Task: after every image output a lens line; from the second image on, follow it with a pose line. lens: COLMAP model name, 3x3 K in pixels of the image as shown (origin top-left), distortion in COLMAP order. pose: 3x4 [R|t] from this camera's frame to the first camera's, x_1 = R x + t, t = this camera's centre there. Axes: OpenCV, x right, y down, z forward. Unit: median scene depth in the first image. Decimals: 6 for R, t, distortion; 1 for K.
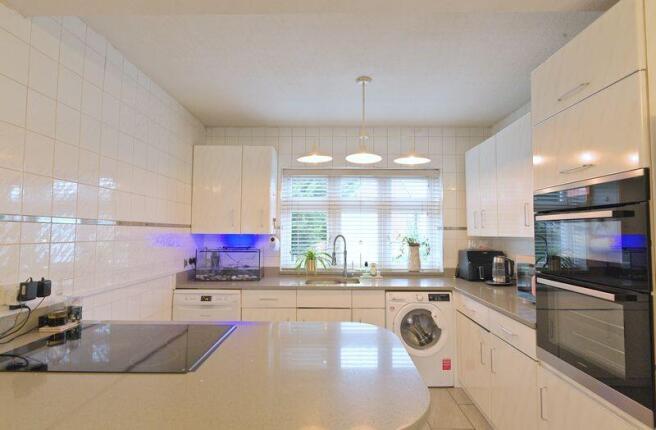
lens RADIAL K [[307.4, 0, 333.0], [0, 307.4, 218.6], [0, 0, 1]] dist [0.001486, -0.000010]
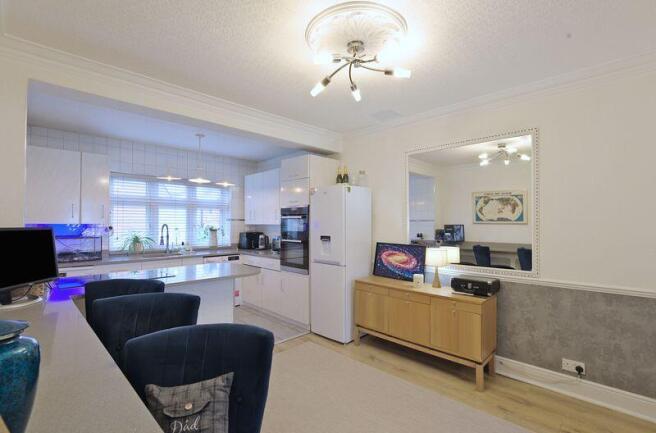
lens RADIAL K [[321.6, 0, 328.9], [0, 321.6, 219.0], [0, 0, 1]] dist [-0.001496, -0.000162]
pose [[0.720156, 0.004122, 0.693800, -0.503366], [-0.030275, 0.999217, 0.025489, -0.035914], [-0.693152, -0.039361, 0.719716, -0.664649]]
